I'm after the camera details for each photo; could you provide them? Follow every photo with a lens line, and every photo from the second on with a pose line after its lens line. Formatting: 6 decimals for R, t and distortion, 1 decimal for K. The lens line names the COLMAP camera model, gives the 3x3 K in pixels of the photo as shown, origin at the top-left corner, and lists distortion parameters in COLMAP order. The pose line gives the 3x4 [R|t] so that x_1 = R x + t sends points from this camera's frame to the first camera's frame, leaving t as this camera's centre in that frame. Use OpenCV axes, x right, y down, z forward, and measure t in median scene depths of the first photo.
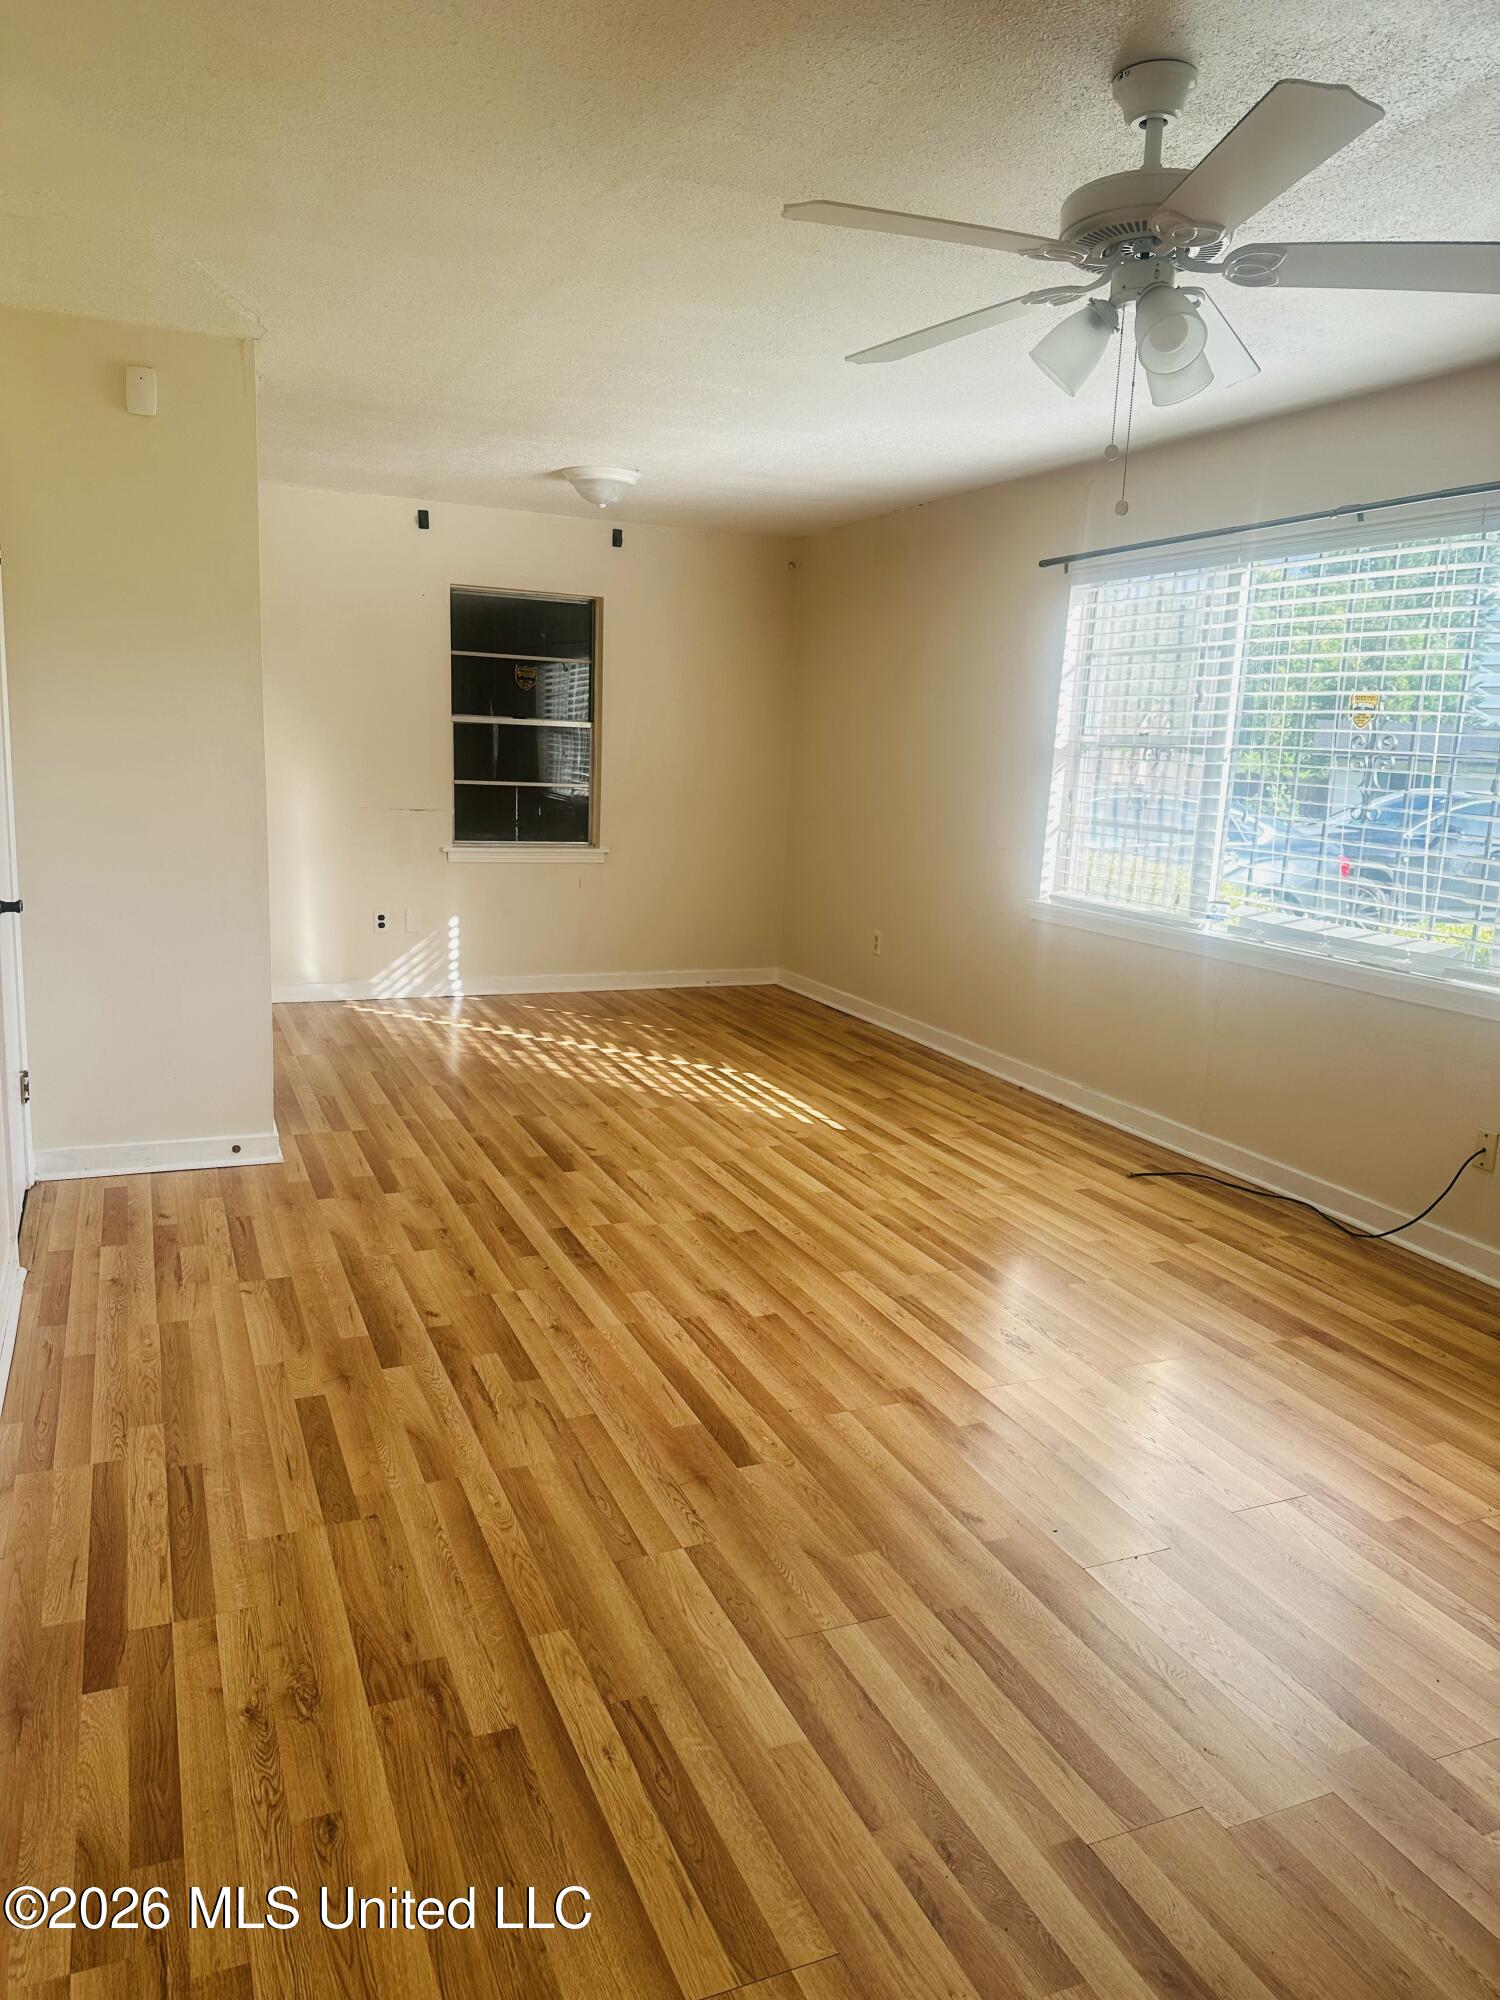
lens RADIAL K [[1422.0, 0, 766.6], [0, 1422.0, 992.2], [0, 0, 1]] dist [0.042132, -0.045487]
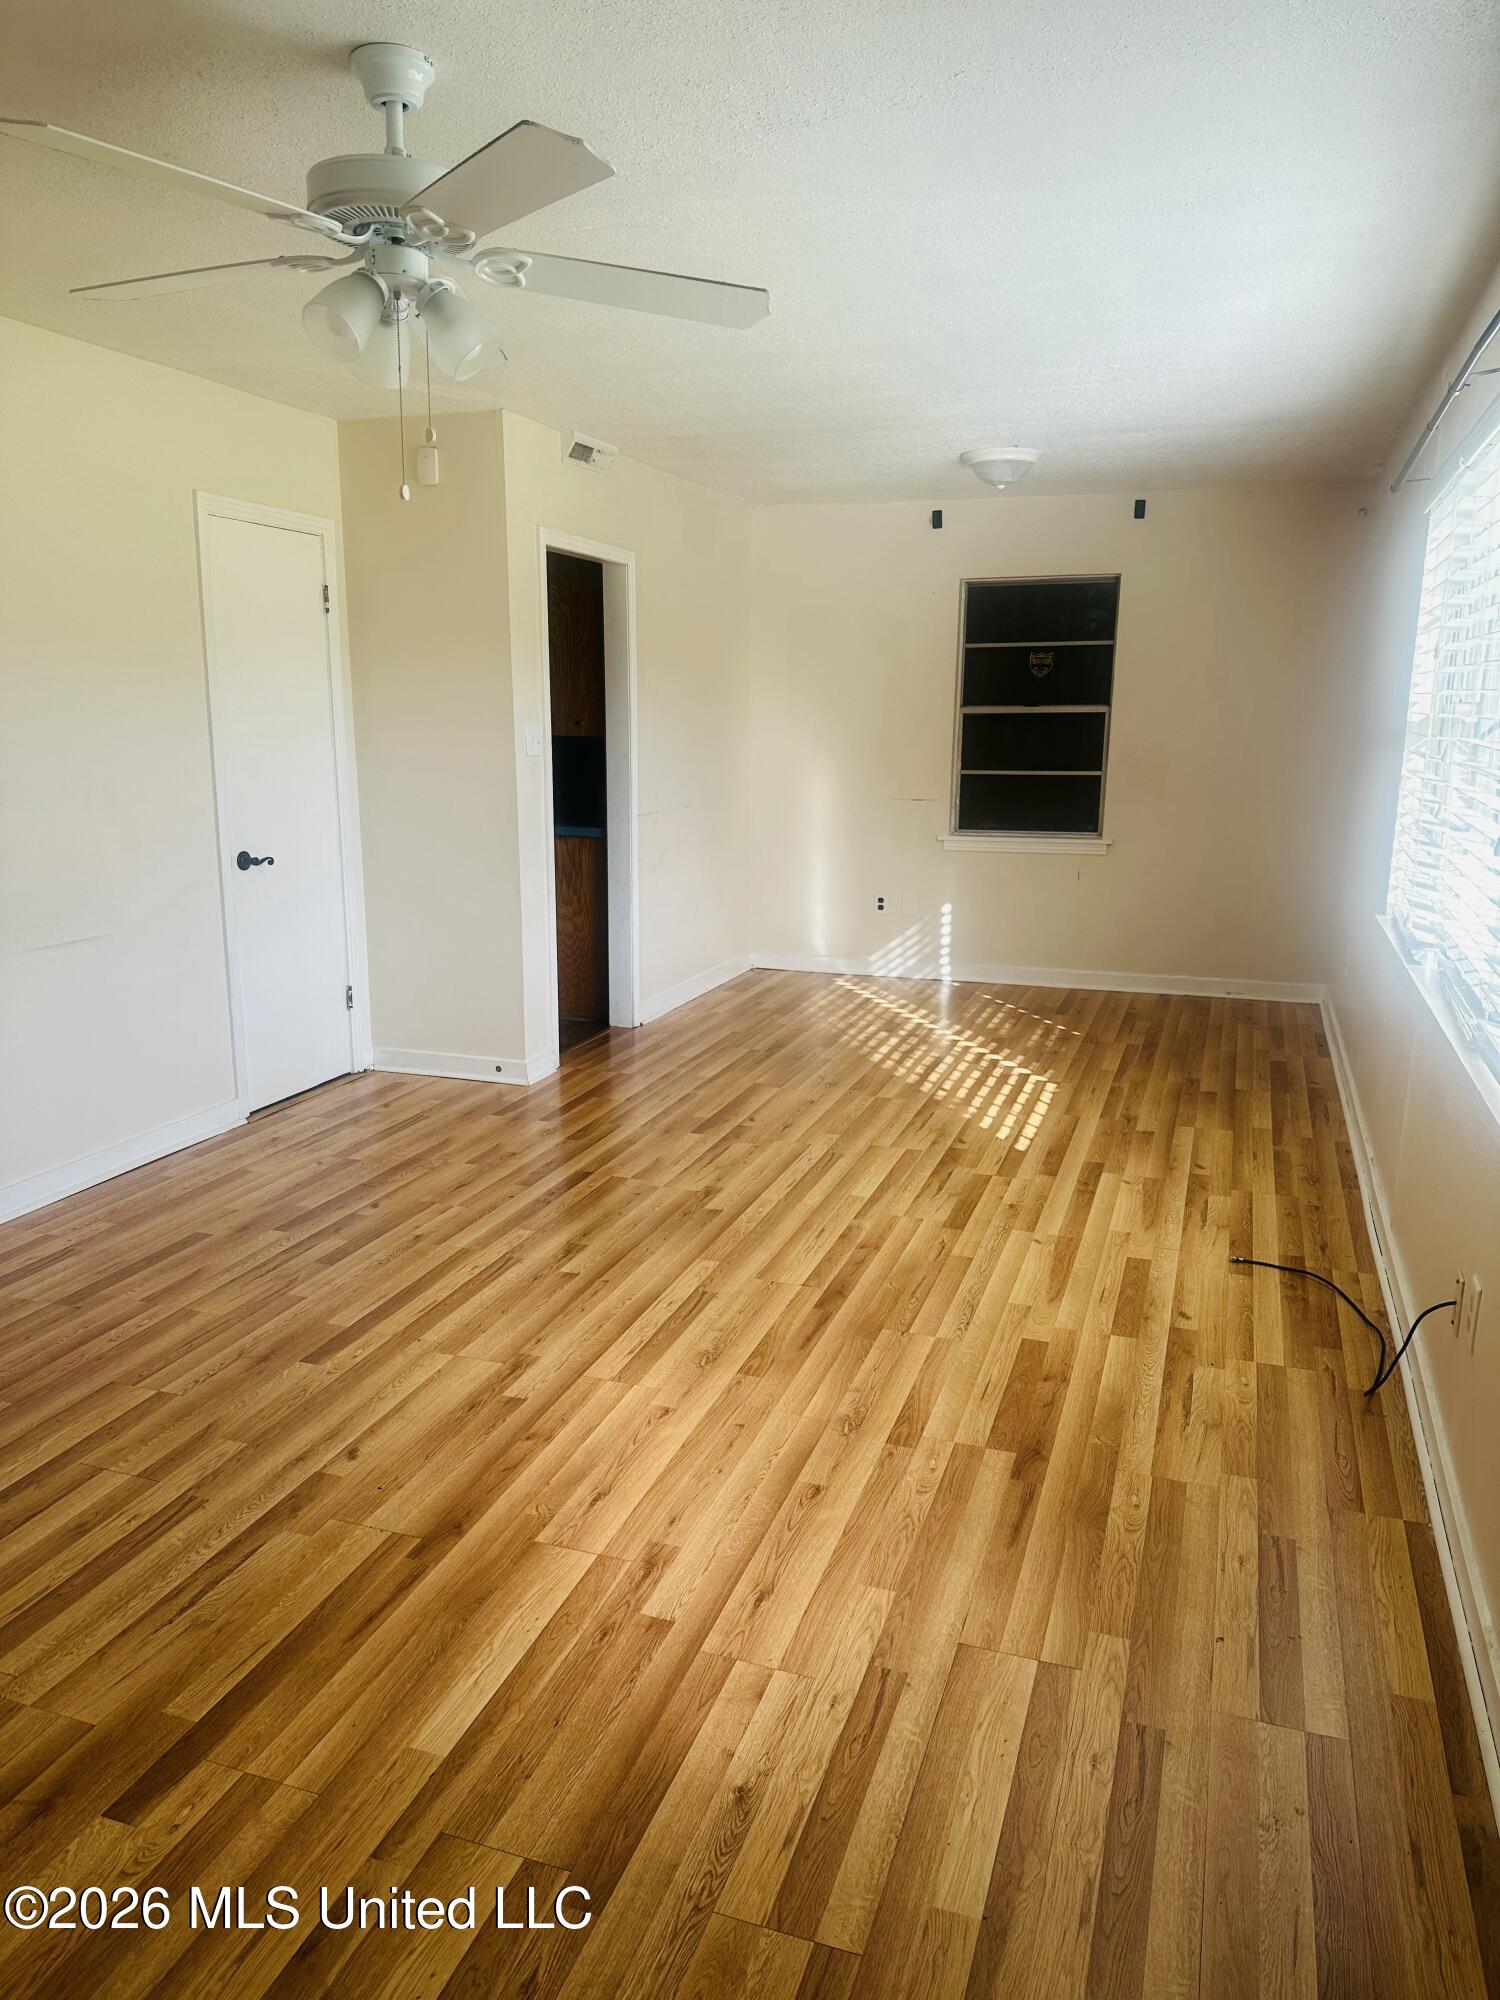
lens RADIAL K [[1422.0, 0, 812.5], [0, 1422.0, 1046.8], [0, 0, 1]] dist [0.042132, -0.045487]
pose [[0.740788, 0.126075, -0.659801, 0.525354], [-0.098168, 0.992003, 0.079335, -0.028581], [0.664527, 0.006000, 0.747240, 0.204472]]
